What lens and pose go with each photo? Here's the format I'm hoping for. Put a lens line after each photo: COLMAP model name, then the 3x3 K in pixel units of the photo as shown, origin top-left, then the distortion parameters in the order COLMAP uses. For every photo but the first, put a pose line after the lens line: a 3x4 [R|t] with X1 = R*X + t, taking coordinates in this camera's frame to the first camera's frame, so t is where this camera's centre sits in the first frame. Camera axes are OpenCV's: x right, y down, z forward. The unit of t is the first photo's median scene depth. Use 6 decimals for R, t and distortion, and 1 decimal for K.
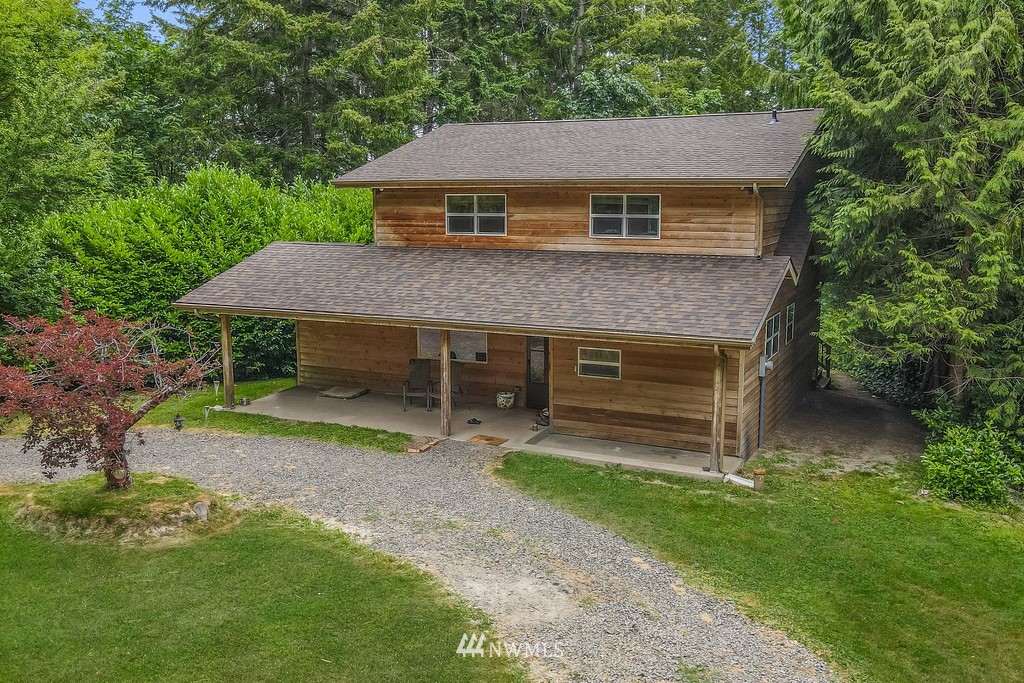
lens RADIAL K [[912.3, 0, 512.4], [0, 912.3, 336.8], [0, 0, 1]] dist [-0.002215, 0.024002]
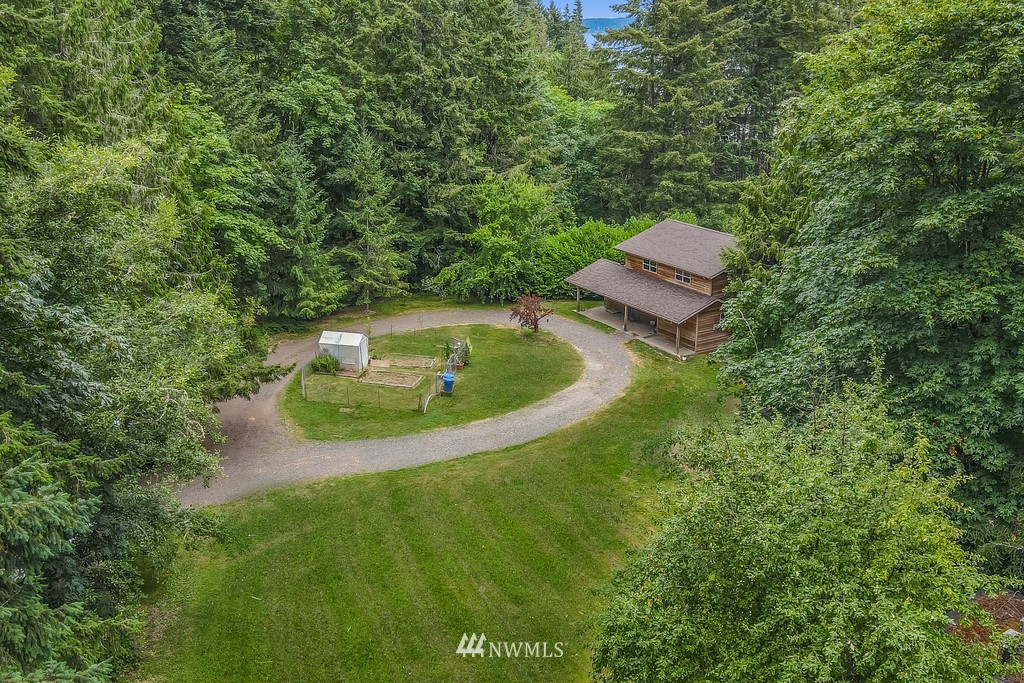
lens RADIAL K [[912.3, 0, 516.0], [0, 912.3, 344.0], [0, 0, 1]] dist [-0.002215, 0.024002]
pose [[0.853562, 0.172865, -0.491478, 1.193491], [-0.085797, 0.977110, 0.194667, -0.451101], [0.513879, -0.123993, 0.848855, -2.020745]]
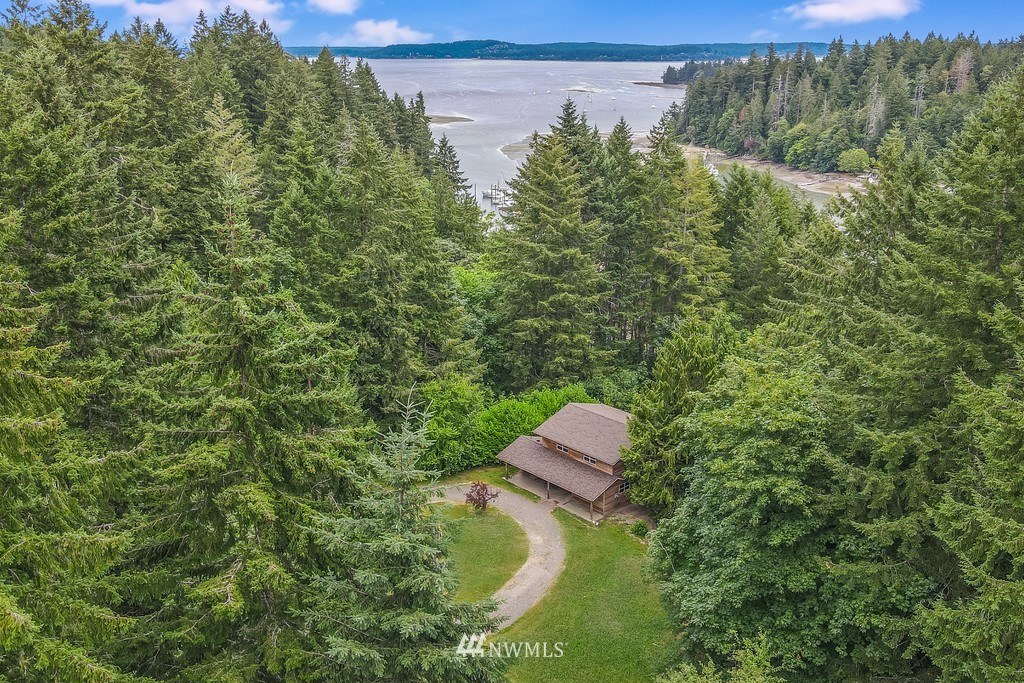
lens RADIAL K [[912.3, 0, 506.1], [0, 912.3, 343.7], [0, 0, 1]] dist [-0.002215, 0.024002]
pose [[0.935272, 0.107233, -0.337293, 1.109322], [-0.055131, 0.985504, 0.160443, -1.289400], [0.349609, -0.131463, 0.927627, -3.014143]]
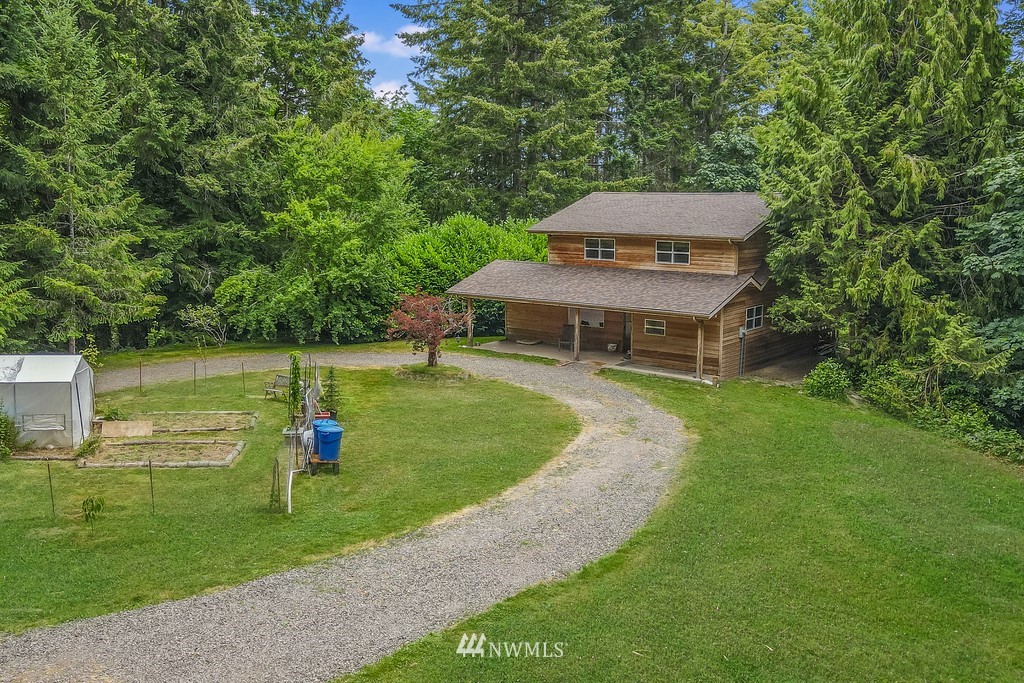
lens RADIAL K [[912.3, 0, 512.9], [0, 912.3, 348.7], [0, 0, 1]] dist [-0.002215, 0.024002]
pose [[0.975252, 0.039720, -0.217499, 0.206395], [-0.036554, 0.999159, 0.018565, 0.045082], [0.218053, -0.010155, 0.975884, -0.901508]]
